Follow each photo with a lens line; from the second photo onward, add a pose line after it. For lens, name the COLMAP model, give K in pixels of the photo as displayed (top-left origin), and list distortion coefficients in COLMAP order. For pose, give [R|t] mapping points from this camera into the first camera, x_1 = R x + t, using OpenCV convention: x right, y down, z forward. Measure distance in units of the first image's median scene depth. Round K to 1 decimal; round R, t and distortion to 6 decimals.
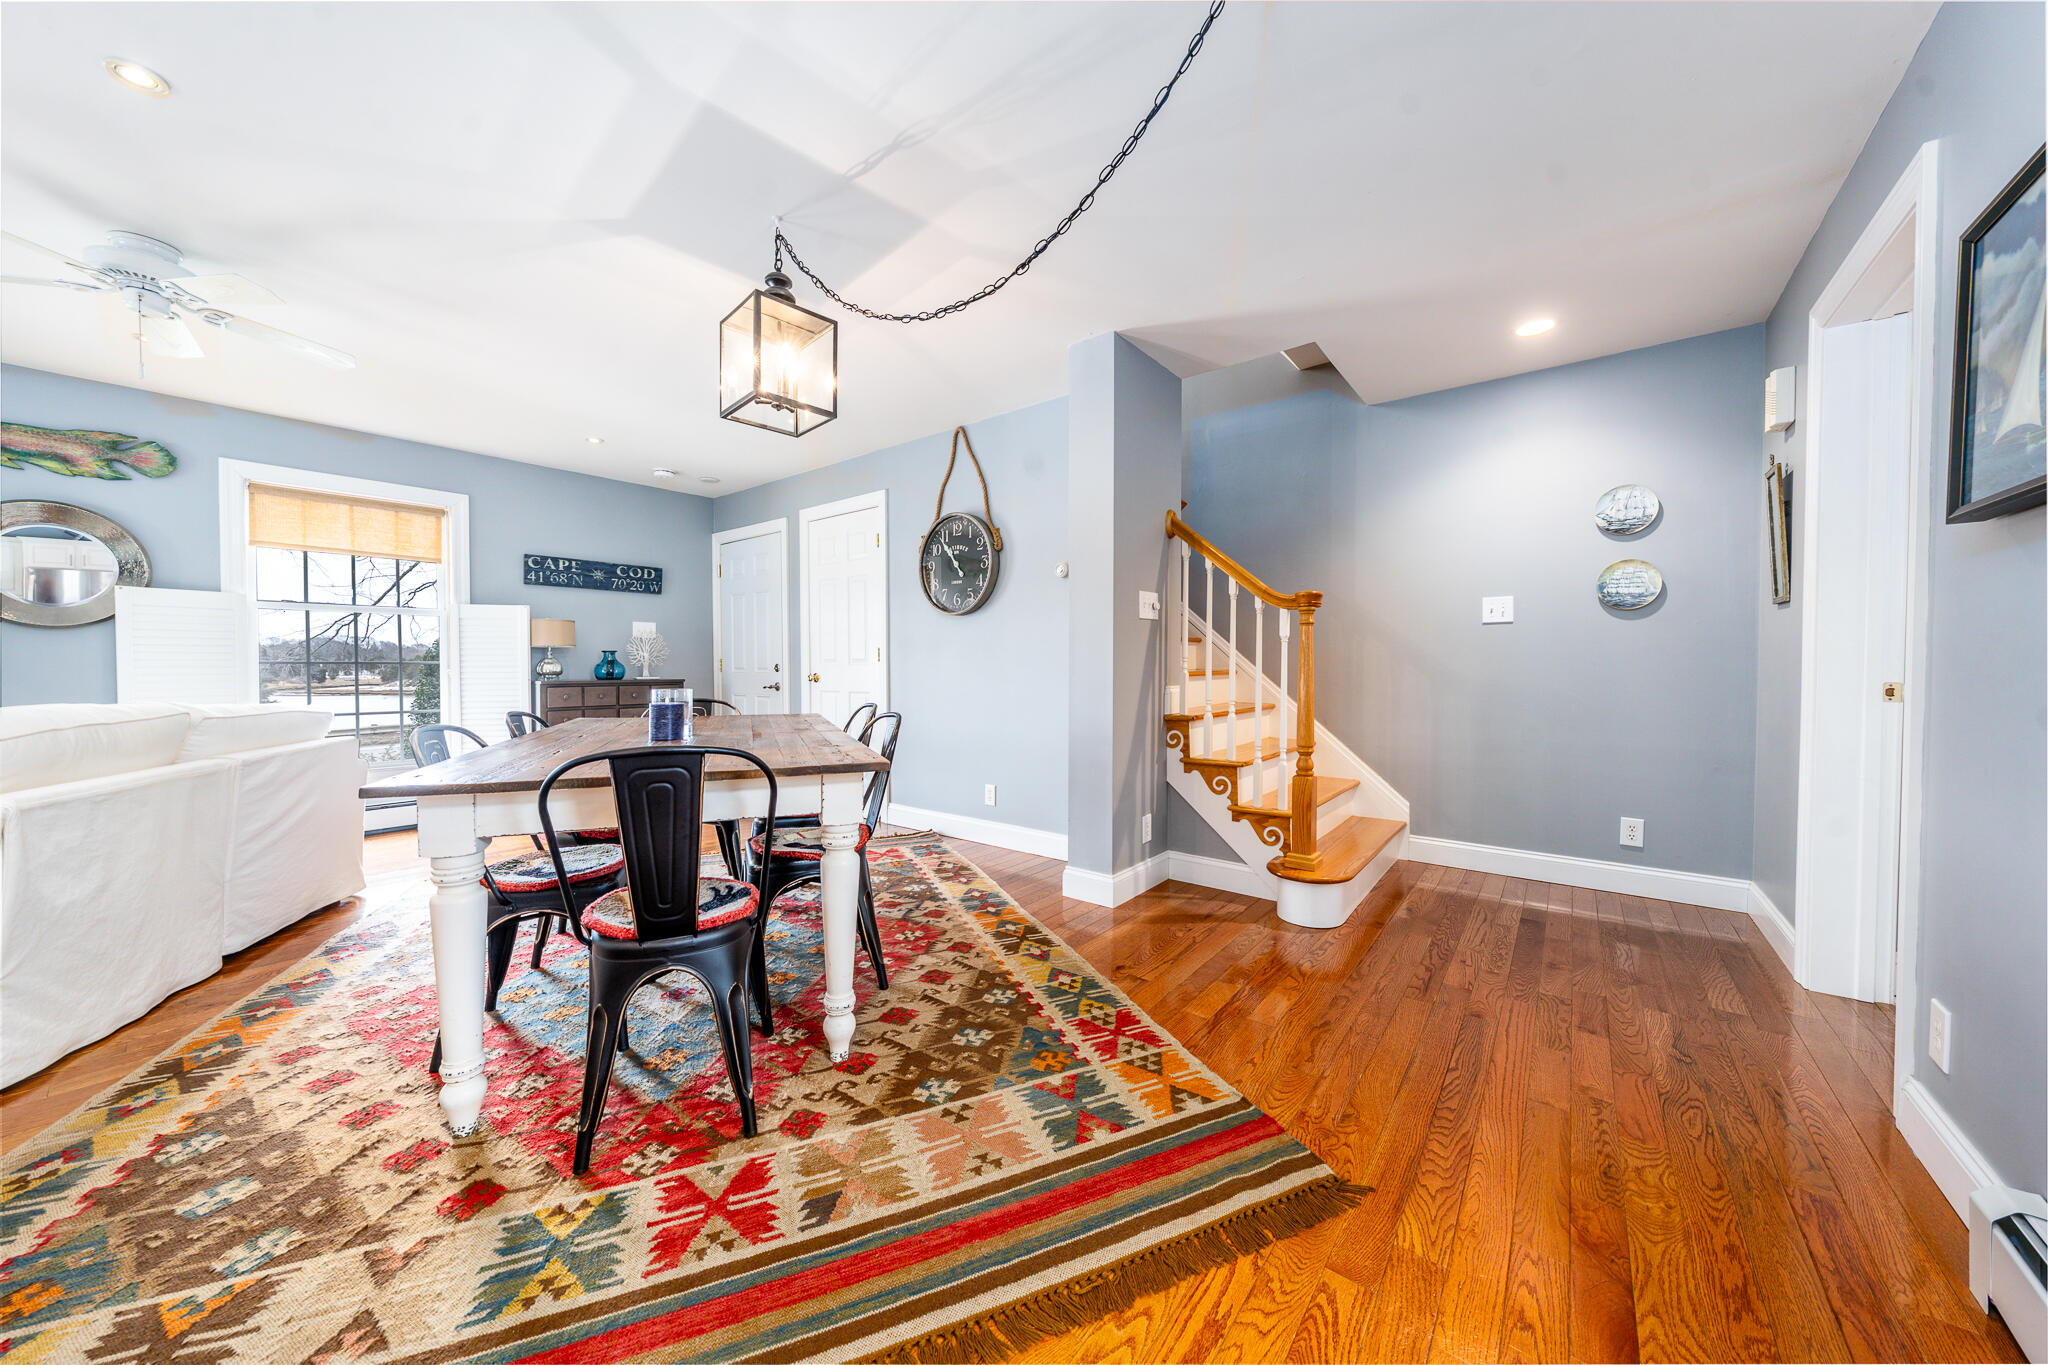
lens RADIAL K [[701.1, 0, 1024.0], [0, 701.1, 679.0], [0, 0, 1]] dist [-0.006876, 0.000810]
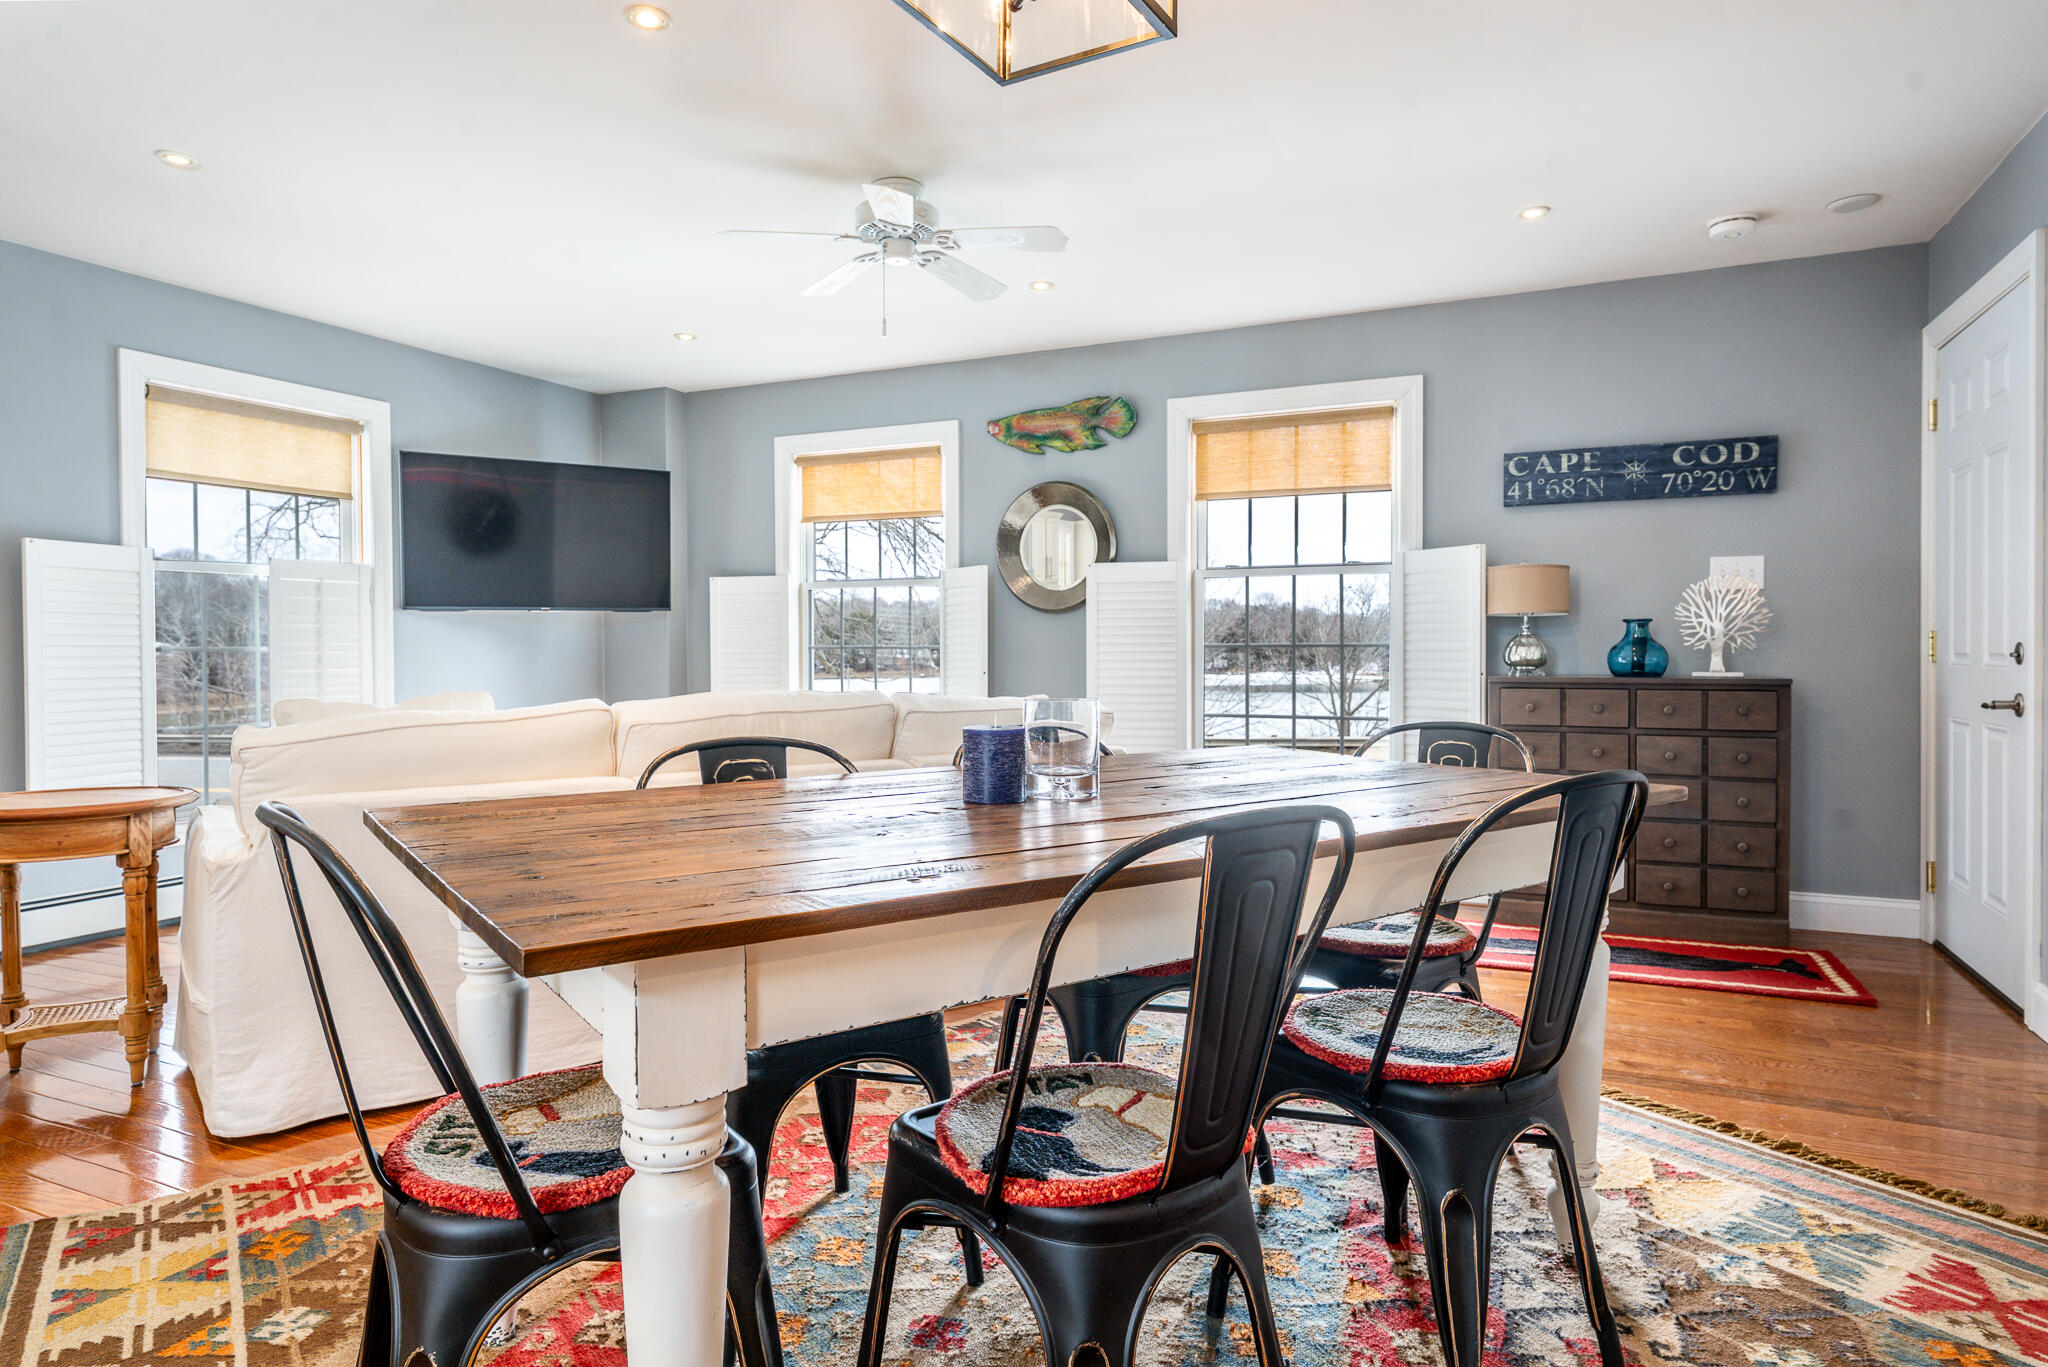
lens RADIAL K [[1162.1, 0, 1011.6], [0, 1162.1, 685.1], [0, 0, 1]] dist [-0.001081, -0.000124]
pose [[0.234371, 0.026847, -0.971776, 0.192229], [-0.015194, 0.999598, 0.023951, -0.009501], [0.972029, 0.009152, 0.234685, 0.595364]]
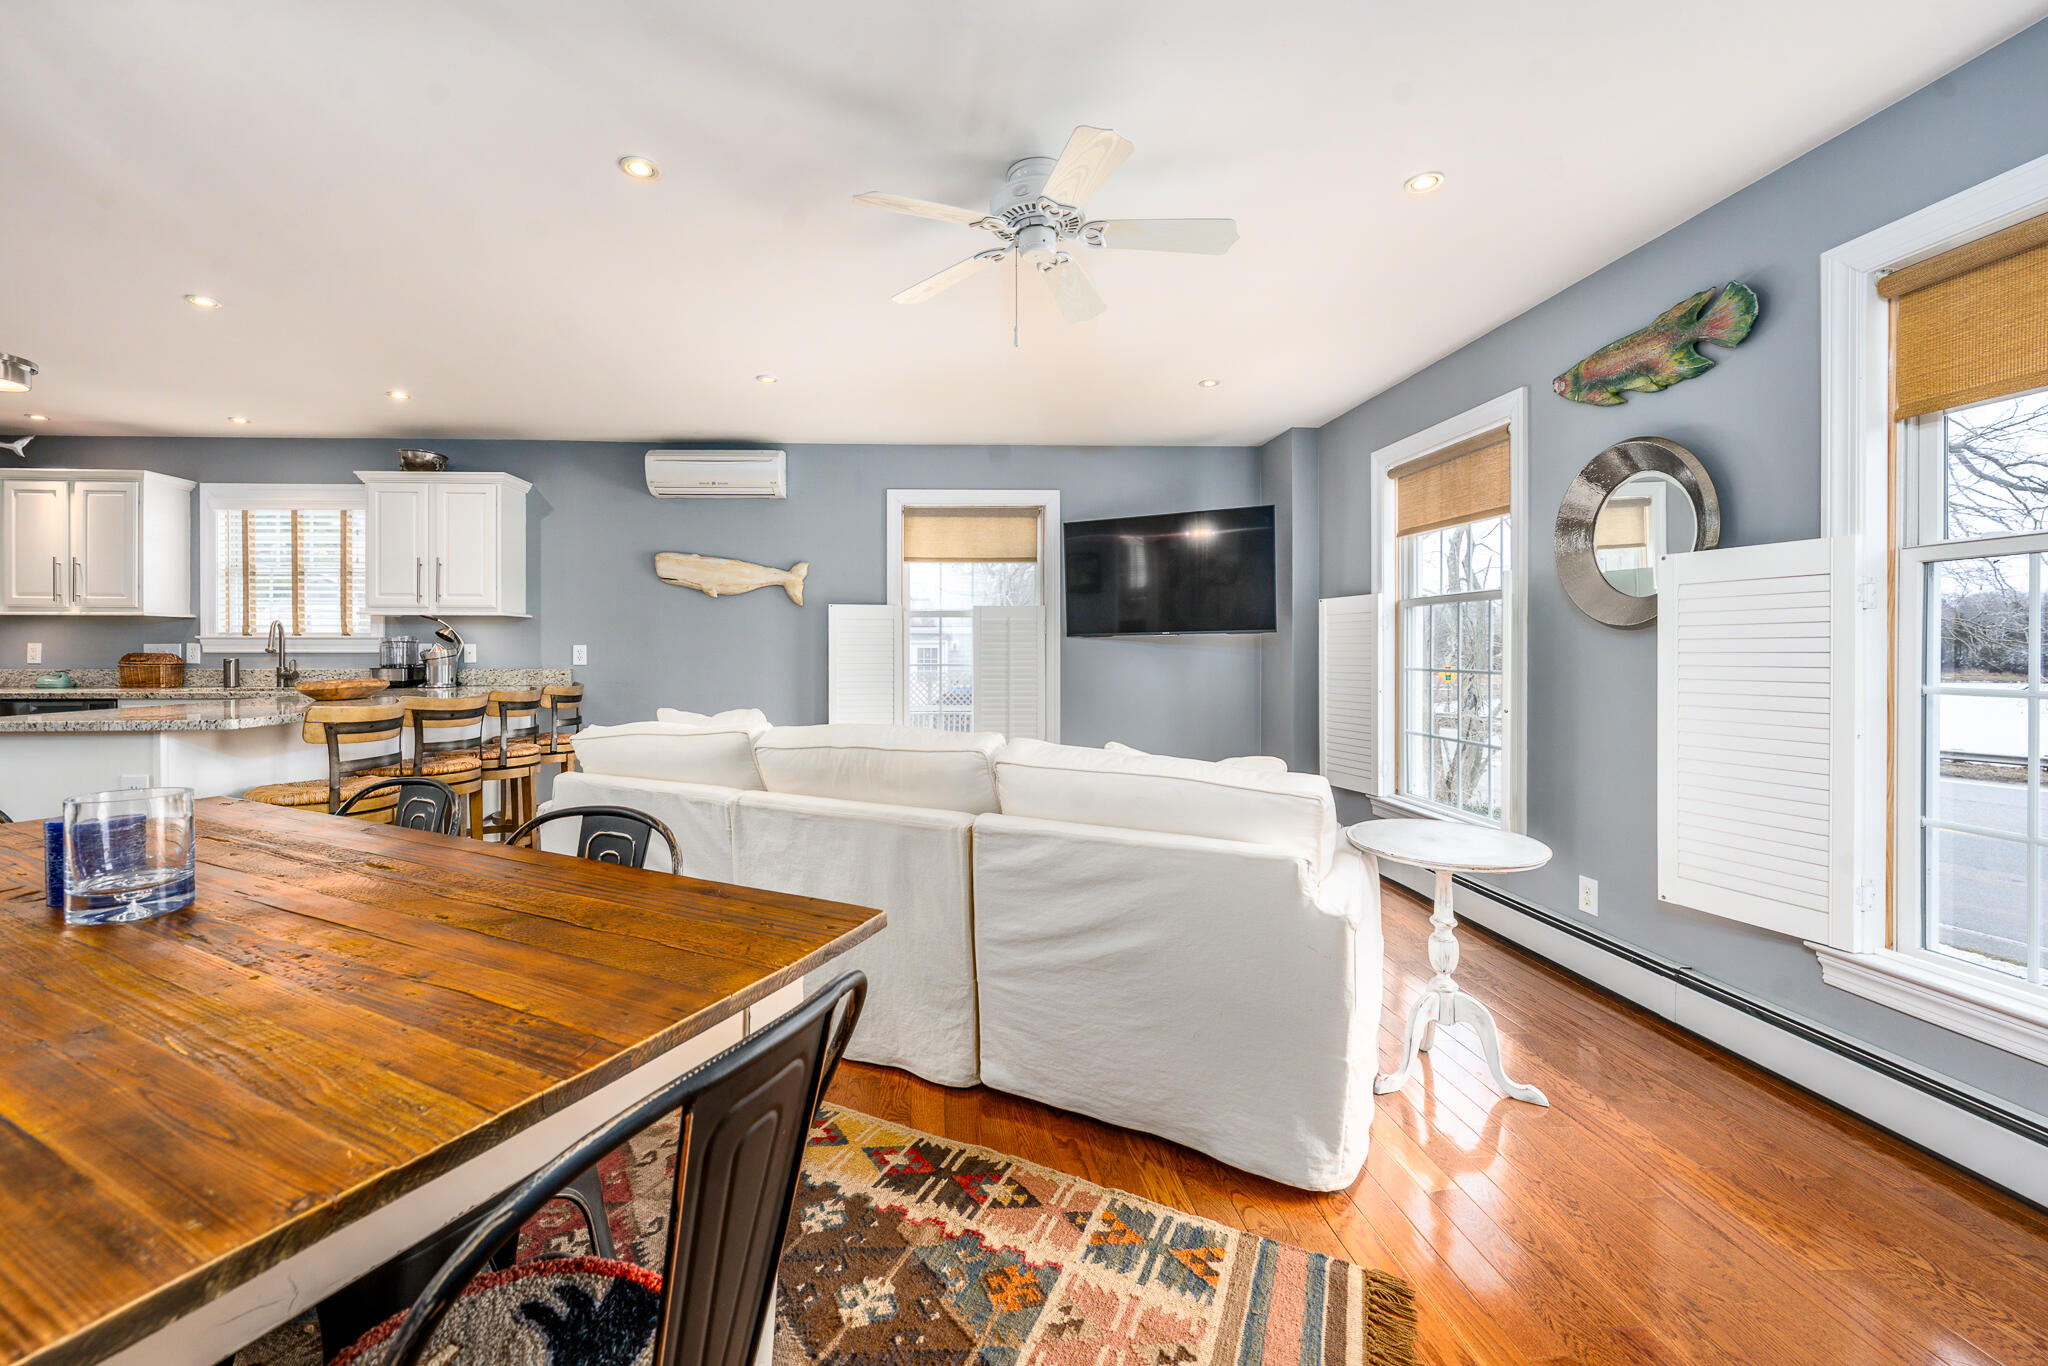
lens RADIAL K [[820.3, 0, 958.6], [0, 820.3, 648.4], [0, 0, 1]] dist [-0.003350, -0.000126]
pose [[-0.754145, -0.000590, -0.656707, -0.417058], [-0.012614, 0.999828, 0.013587, -0.060966], [0.656587, 0.018530, -0.754023, 1.249242]]
